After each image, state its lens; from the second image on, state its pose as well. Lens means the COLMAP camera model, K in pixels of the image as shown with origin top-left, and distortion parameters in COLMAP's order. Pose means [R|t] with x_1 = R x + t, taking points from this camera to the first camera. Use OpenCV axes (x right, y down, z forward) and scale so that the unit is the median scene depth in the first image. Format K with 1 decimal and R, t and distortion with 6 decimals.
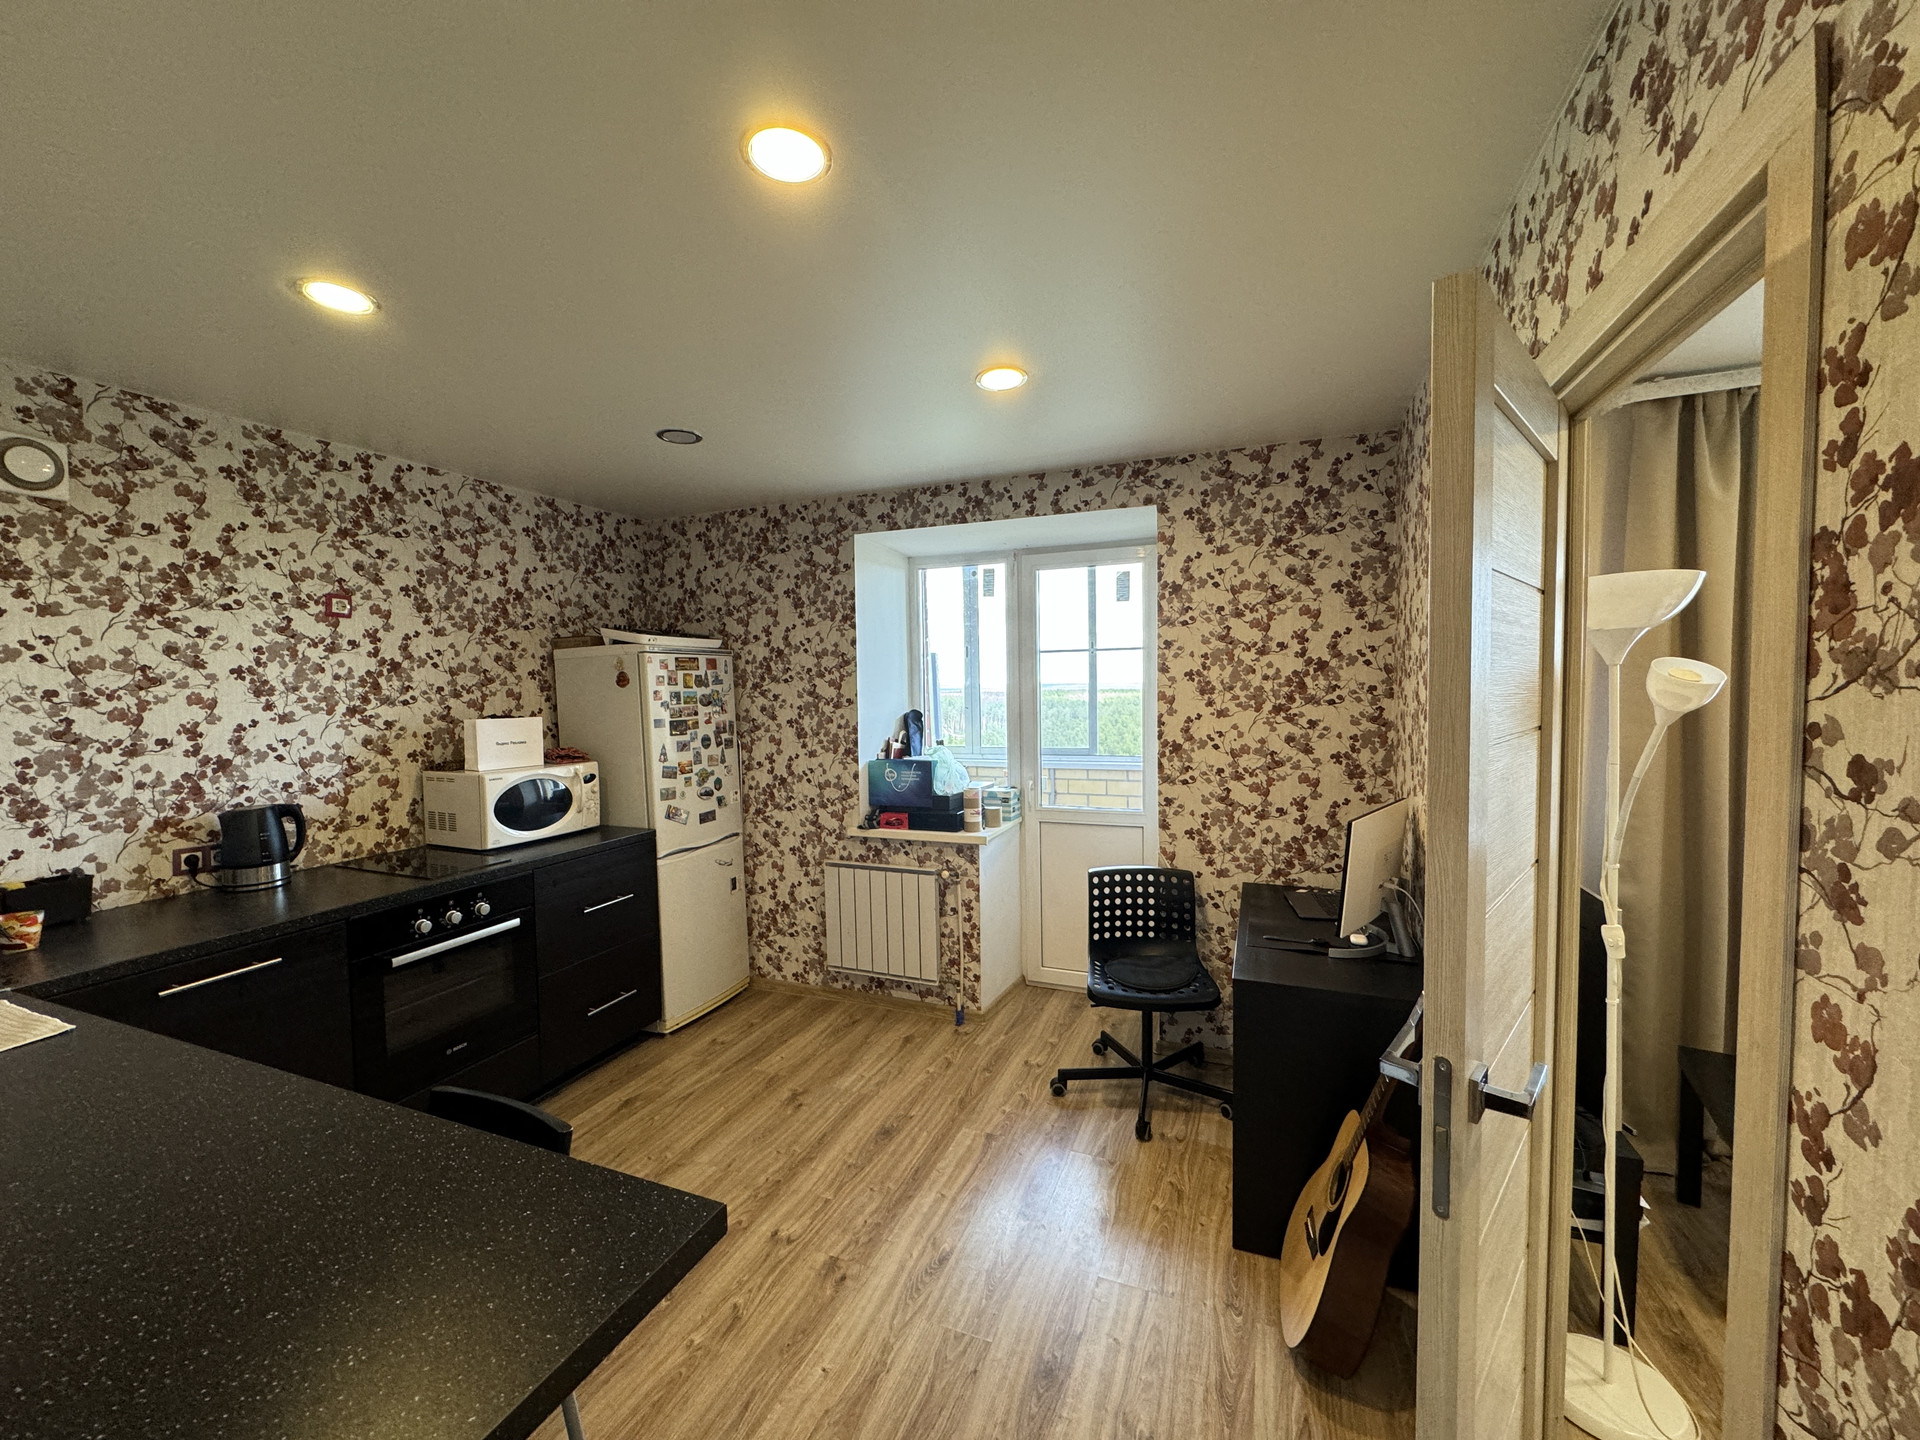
lens RADIAL K [[768.4, 0, 963.7], [0, 768.4, 717.5], [0, 0, 1]] dist [-0.000949, -0.000234]
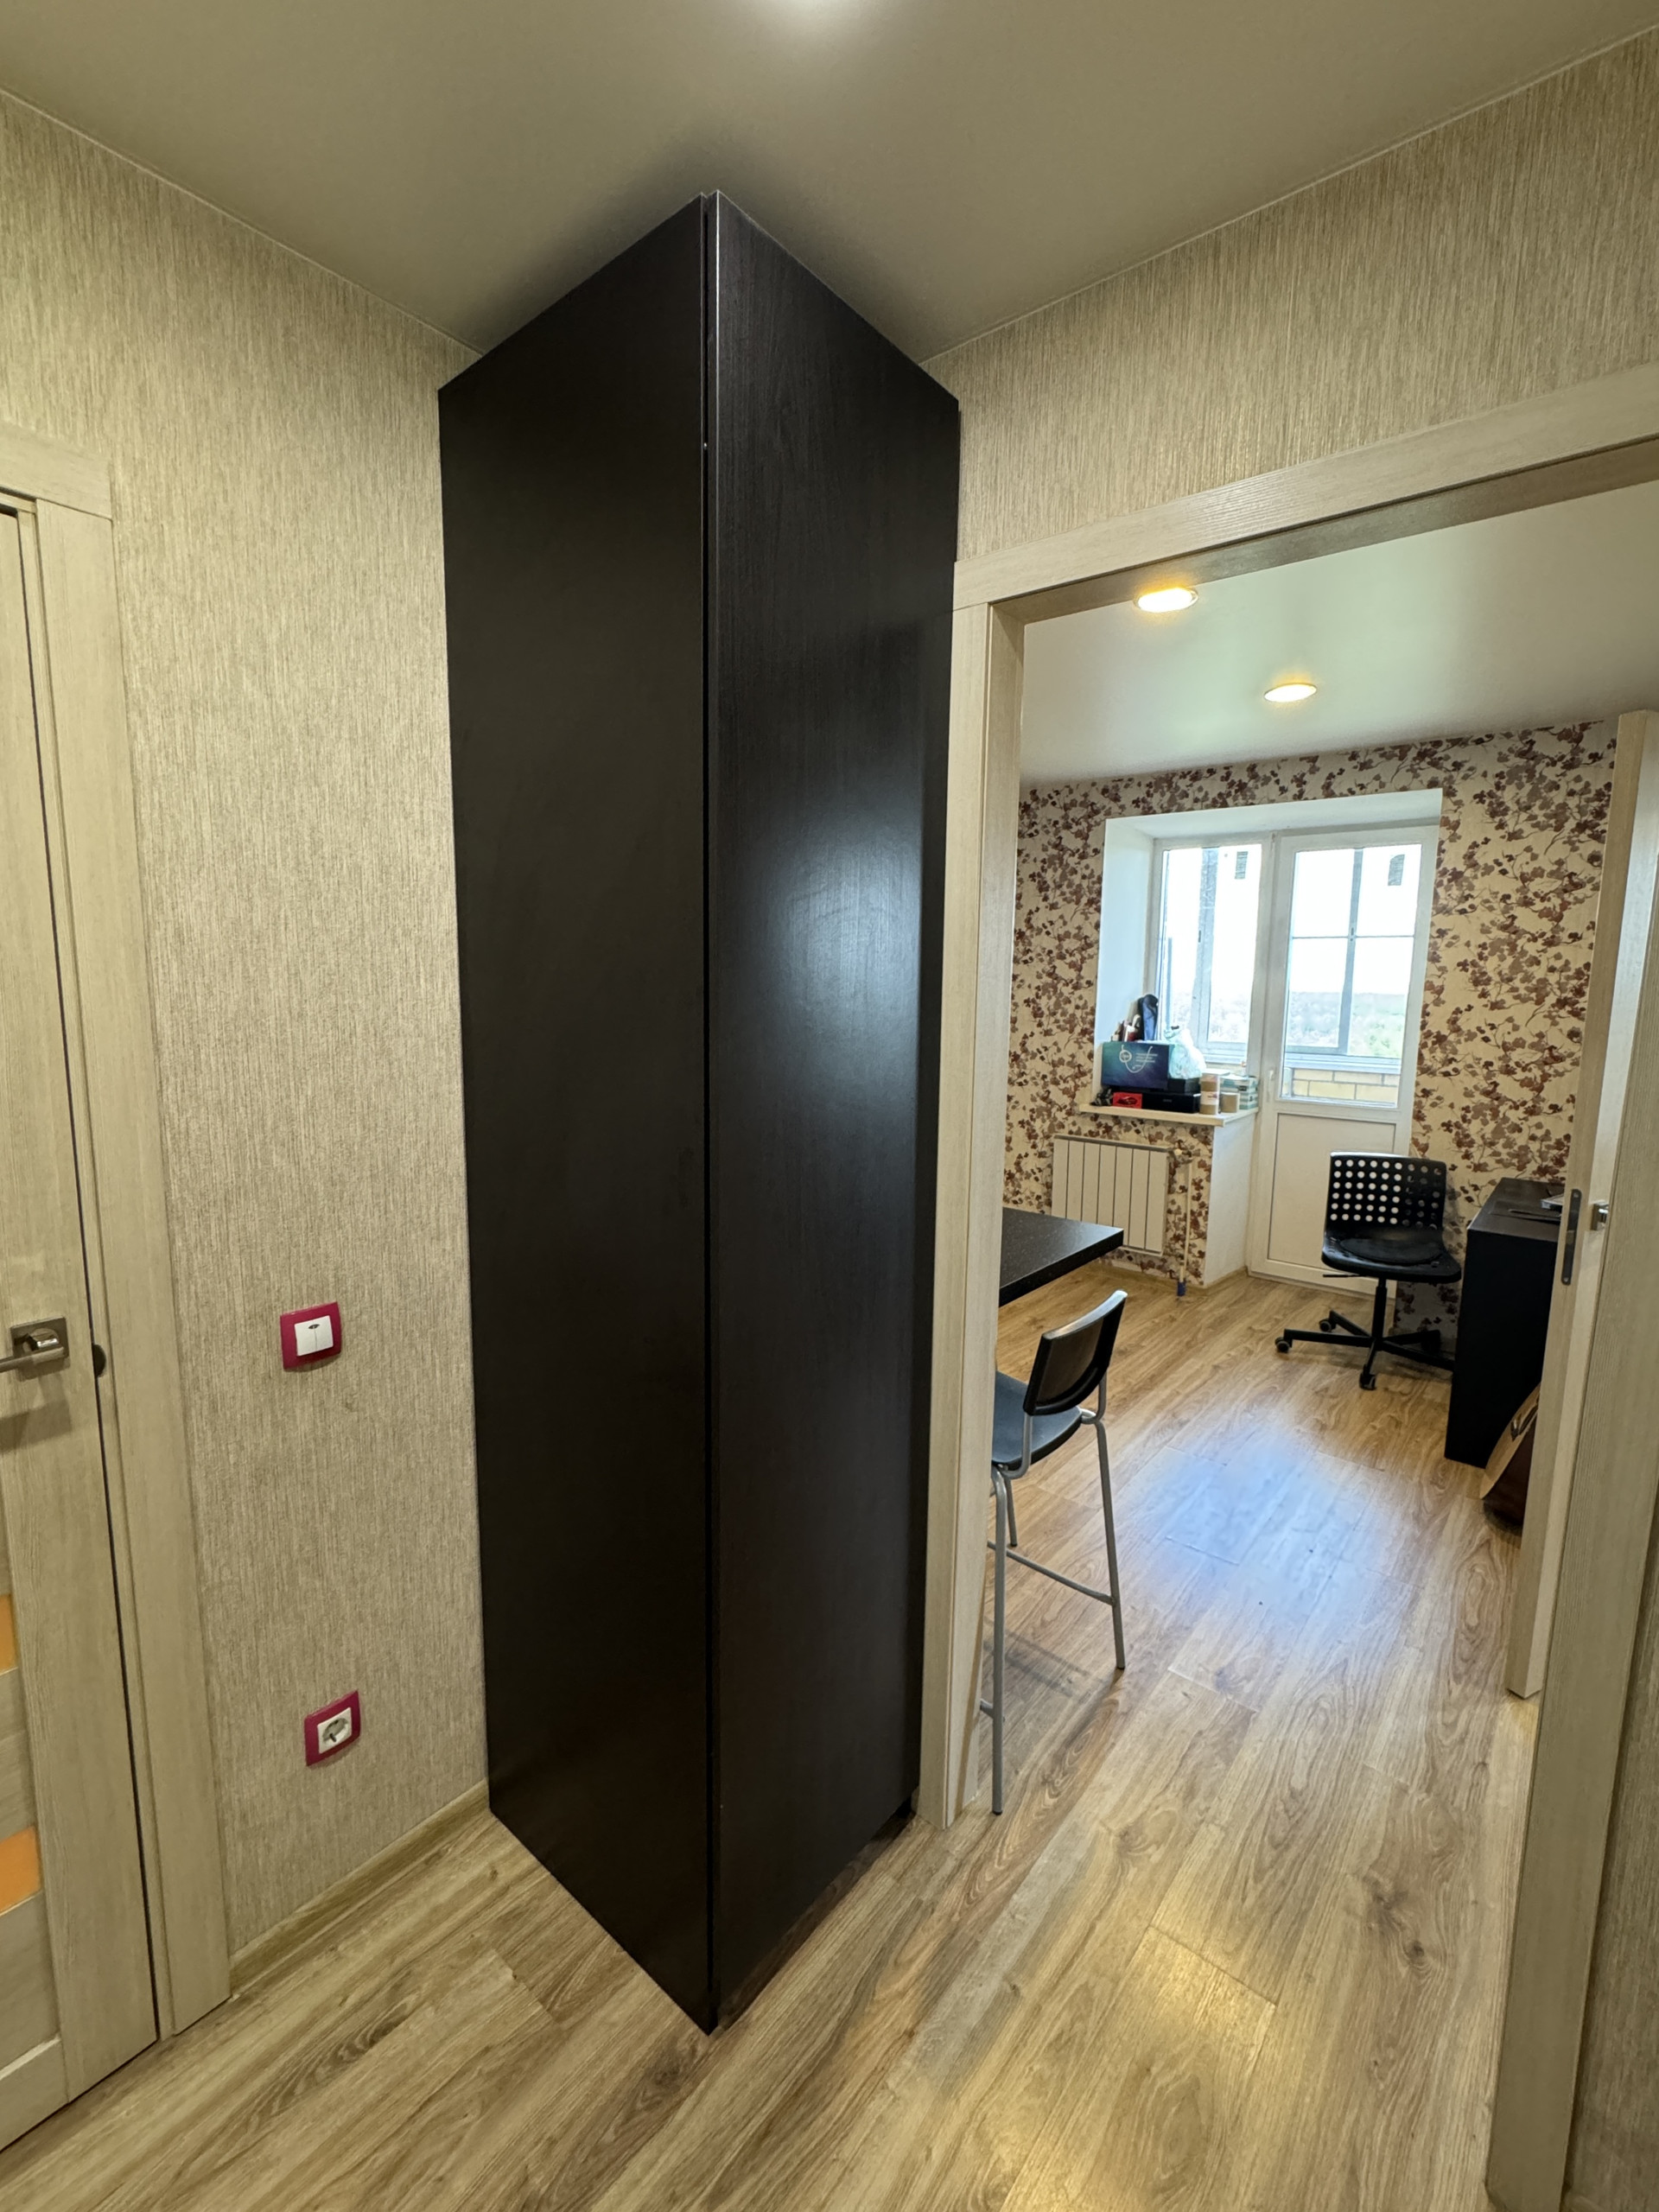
lens RADIAL K [[1009.2, 0, 812.1], [0, 1009.2, 1110.2], [0, 0, 1]] dist [-0.003854, 0.000907]
pose [[0.951011, 0.069647, -0.301211, -0.096858], [-0.042882, 0.994593, 0.094582, 0.043198], [0.306170, -0.077032, 0.948855, -0.495007]]
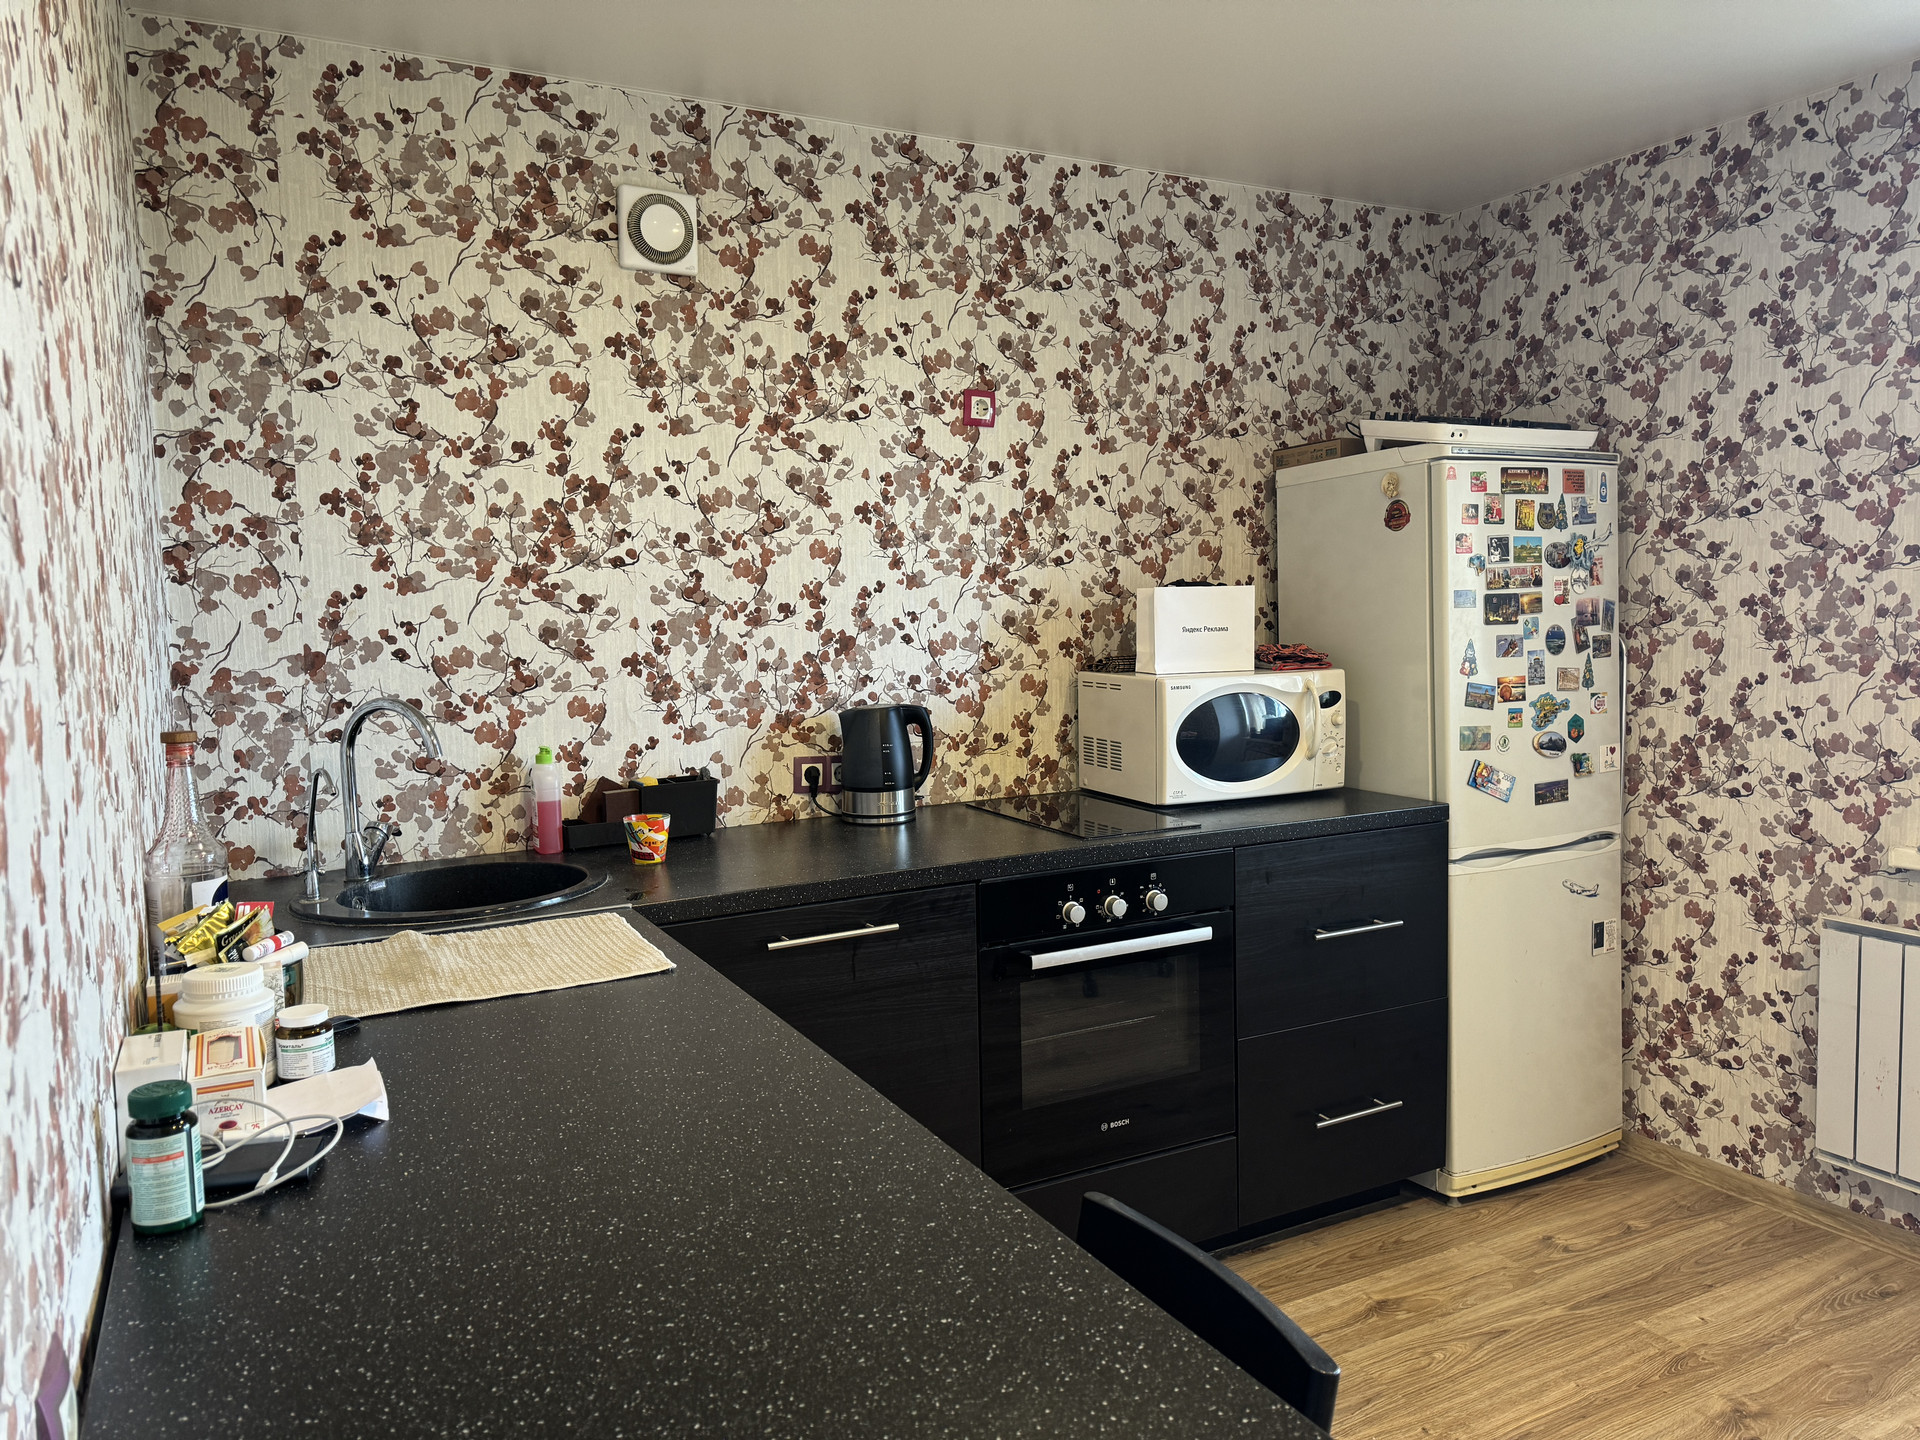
lens RADIAL K [[1336.0, 0, 947.0], [0, 1336.0, 730.4], [0, 0, 1]] dist [0.064920, -0.073202]
pose [[0.757970, 0.059598, -0.649561, -0.073707], [-0.018746, 0.997396, 0.069637, 0.041157], [0.652020, -0.040606, 0.757114, 0.101186]]
